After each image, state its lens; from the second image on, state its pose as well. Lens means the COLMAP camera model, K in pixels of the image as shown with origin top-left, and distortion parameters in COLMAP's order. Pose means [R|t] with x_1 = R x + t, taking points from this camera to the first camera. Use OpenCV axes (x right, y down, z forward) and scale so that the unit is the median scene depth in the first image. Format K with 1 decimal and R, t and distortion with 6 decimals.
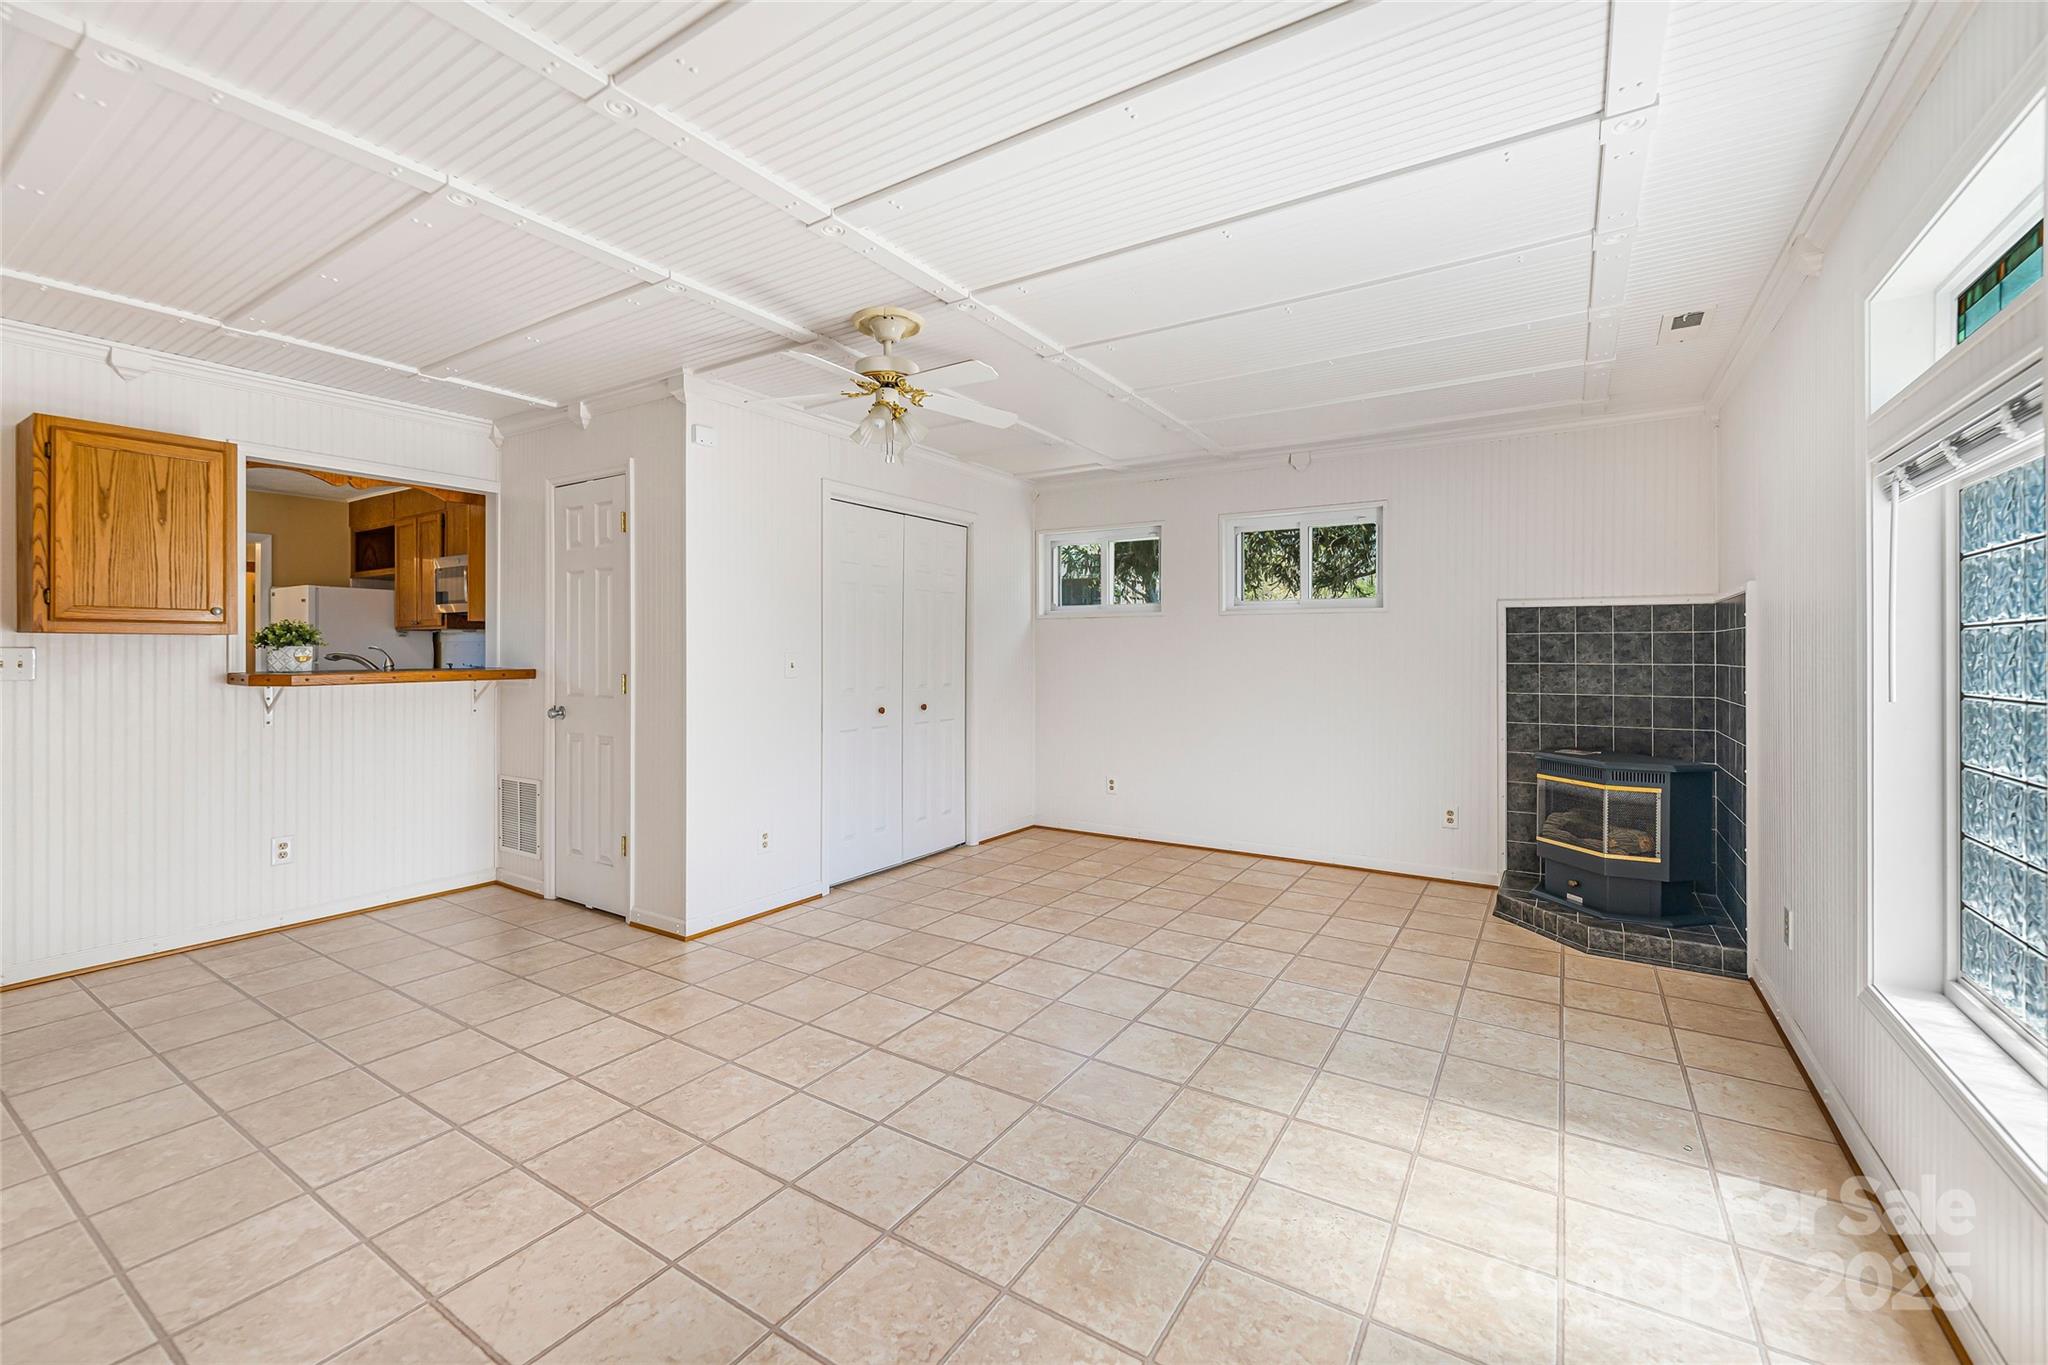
lens RADIAL K [[837.6, 0, 1029.8], [0, 837.6, 655.5], [0, 0, 1]] dist [0.006110, -0.000399]
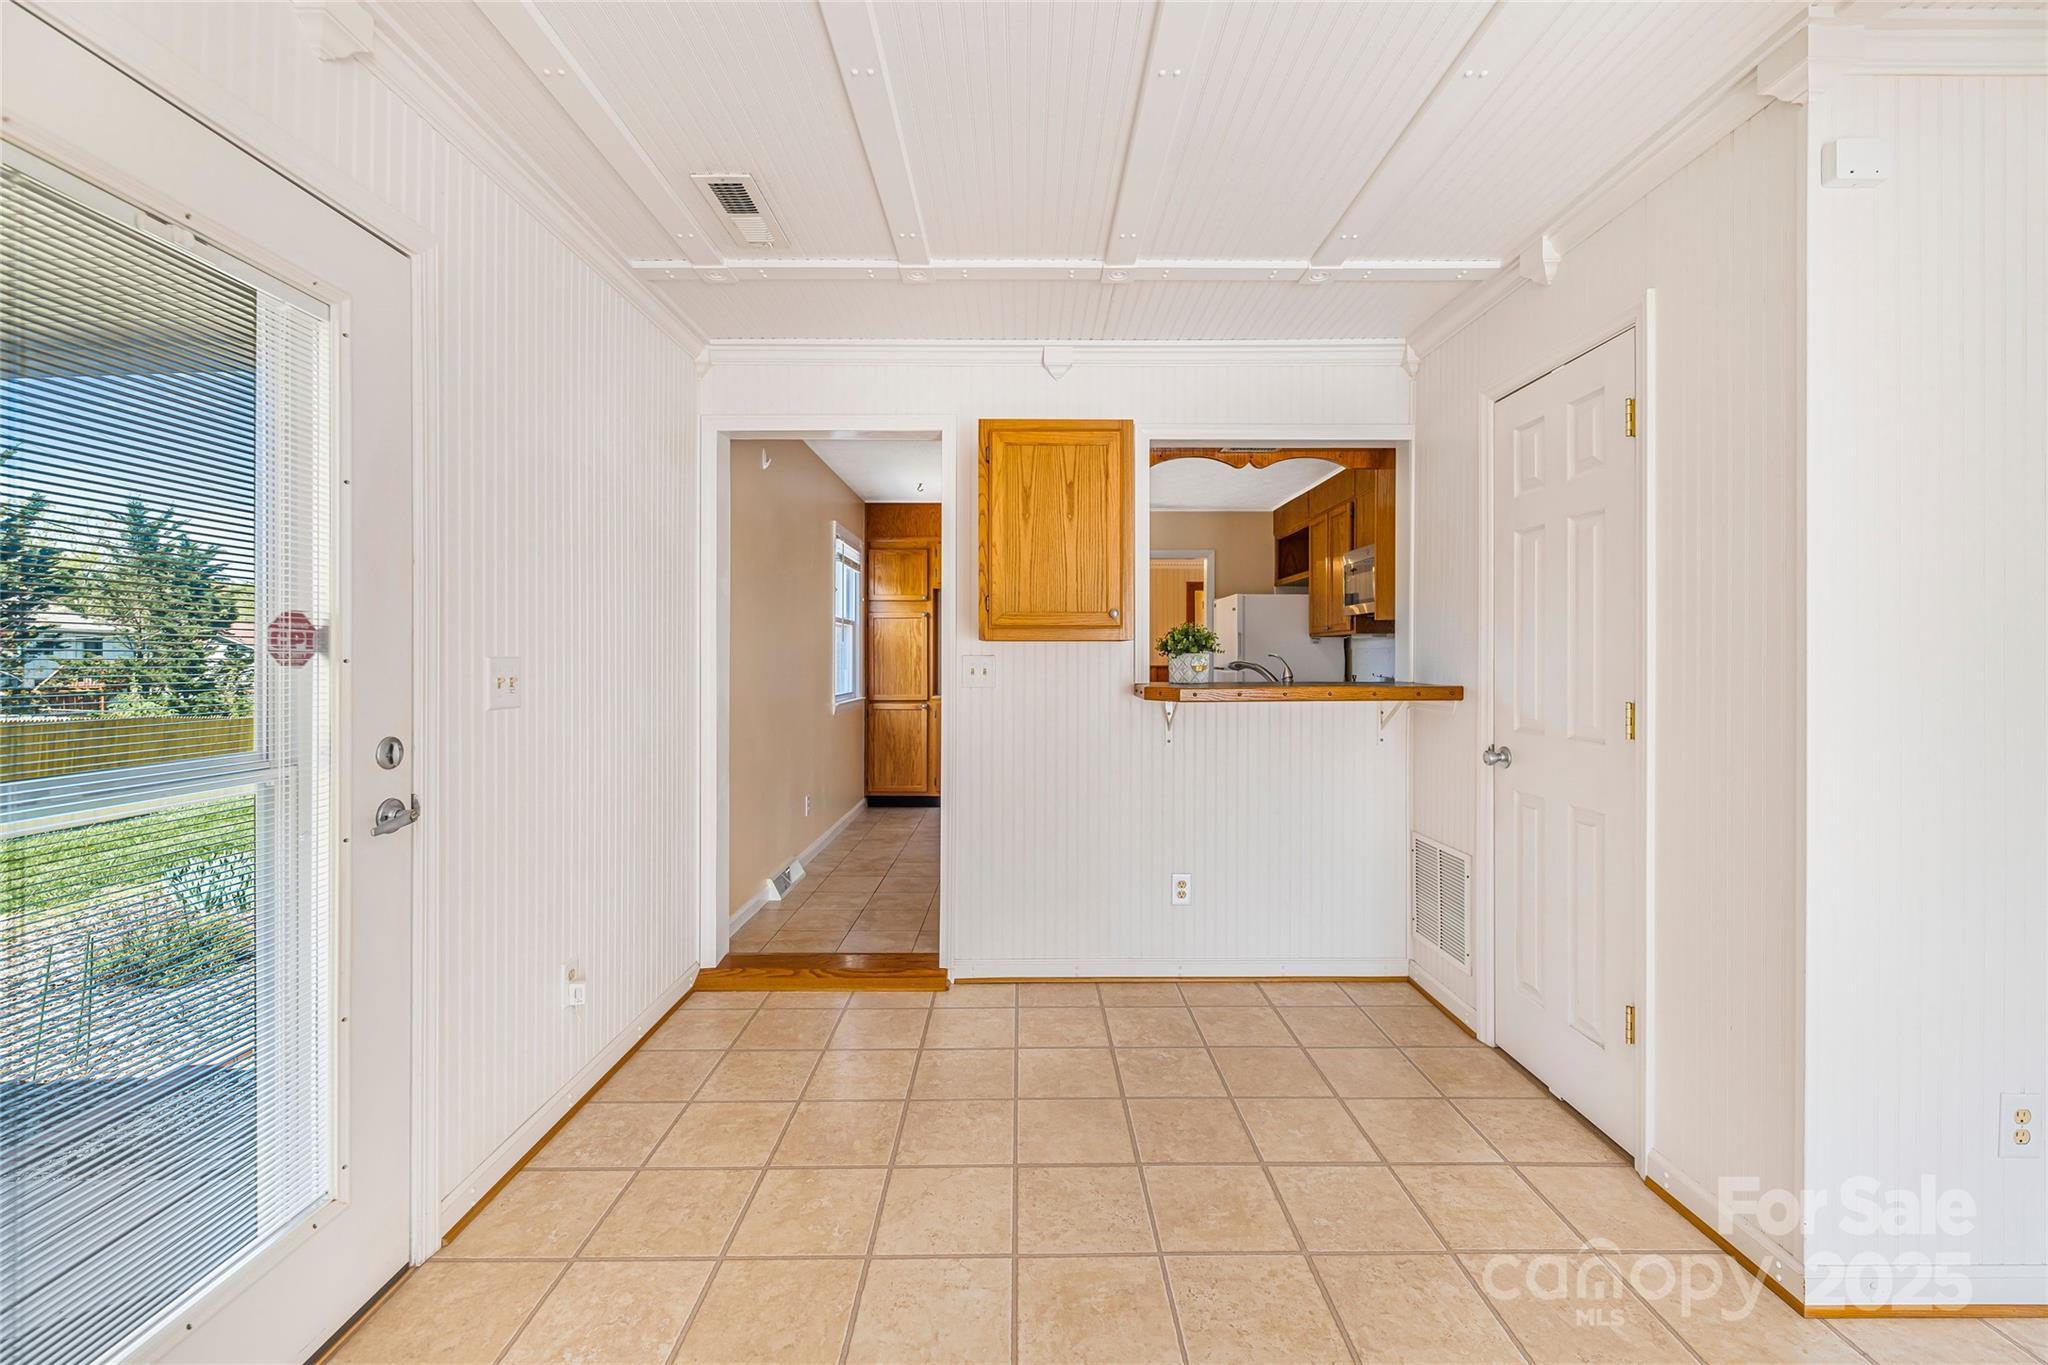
lens RADIAL K [[837.6, 0, 1029.8], [0, 837.6, 655.5], [0, 0, 1]] dist [0.006110, -0.000399]
pose [[0.549301, -0.002771, -0.835620, -0.239405], [-0.004136, 0.999973, -0.006034, -0.003160], [0.835614, 0.006770, 0.549275, 0.374981]]
